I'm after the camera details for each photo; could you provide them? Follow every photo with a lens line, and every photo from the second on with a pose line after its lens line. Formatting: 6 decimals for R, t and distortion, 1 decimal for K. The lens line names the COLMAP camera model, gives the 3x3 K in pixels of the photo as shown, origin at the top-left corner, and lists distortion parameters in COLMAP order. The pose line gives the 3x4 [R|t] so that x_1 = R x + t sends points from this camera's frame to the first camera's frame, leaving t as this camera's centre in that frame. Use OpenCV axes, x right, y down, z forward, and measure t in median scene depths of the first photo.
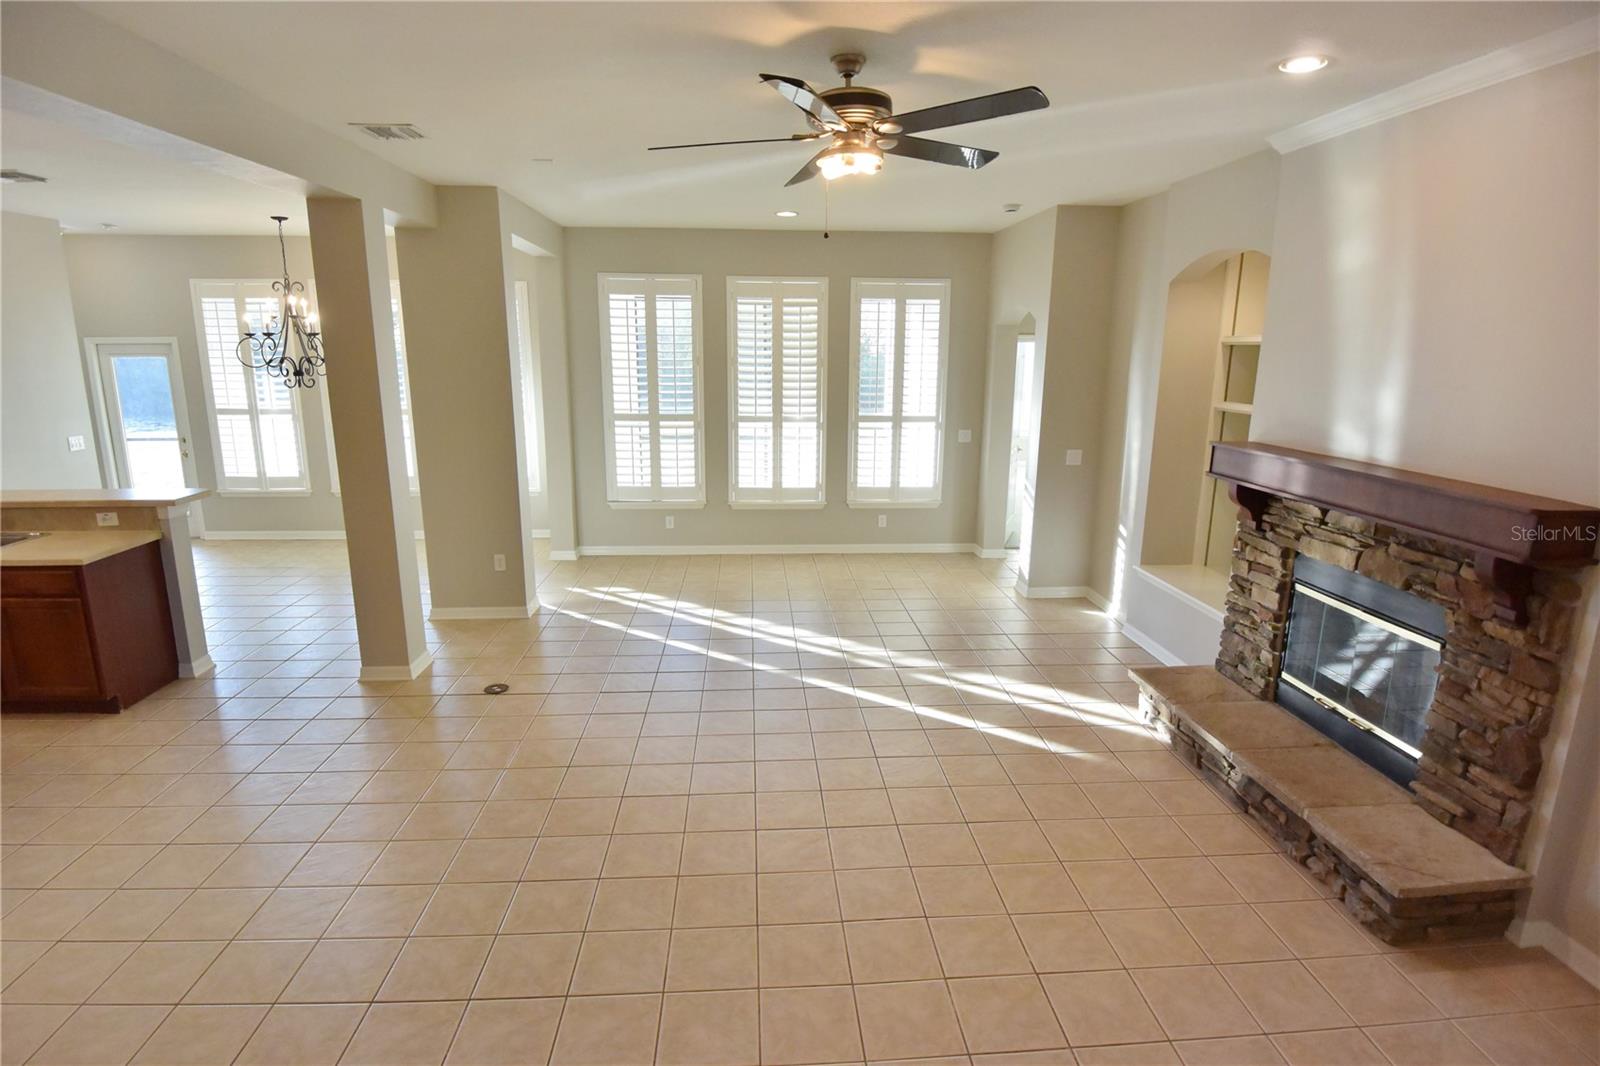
lens RADIAL K [[840.9, 0, 797.7], [0, 840.9, 537.2], [0, 0, 1]] dist [-0.015249, -0.011673]
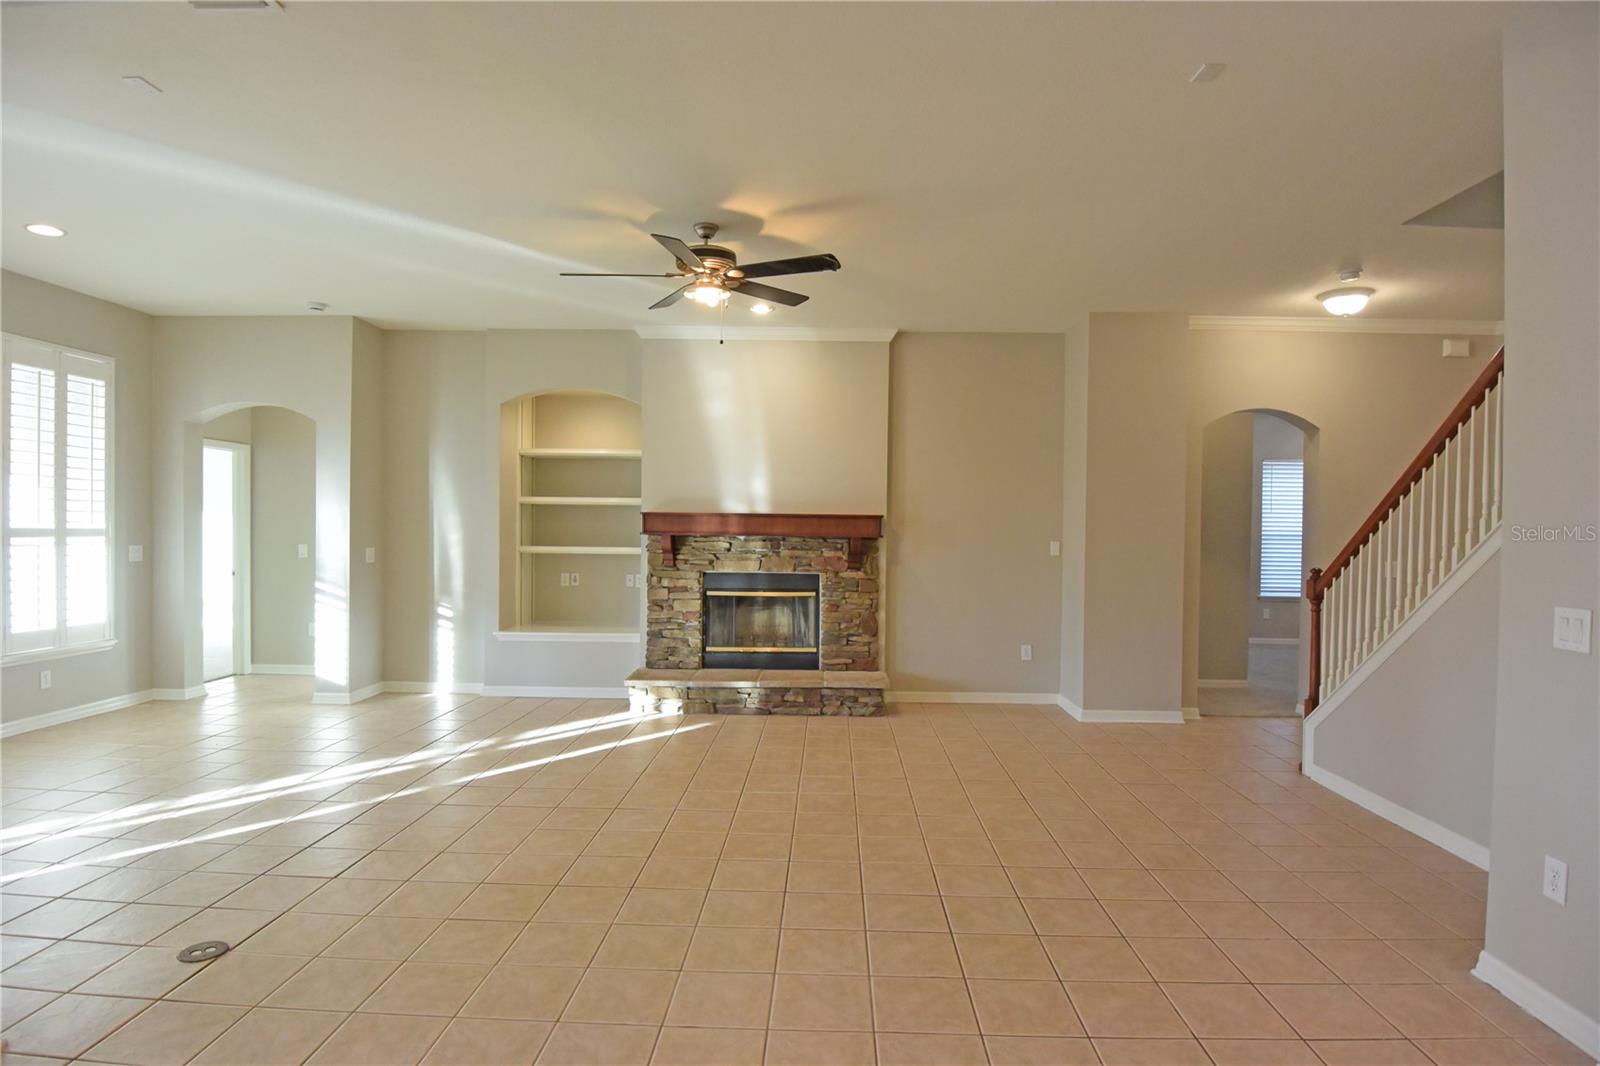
lens RADIAL K [[840.9, 0, 800.9], [0, 840.9, 538.0], [0, 0, 1]] dist [-0.015249, -0.011673]
pose [[0.086372, -0.019725, 0.996068, -1.005045], [0.204692, 0.978825, 0.001634, -0.013401], [-0.975008, 0.203746, 0.088580, 0.602717]]
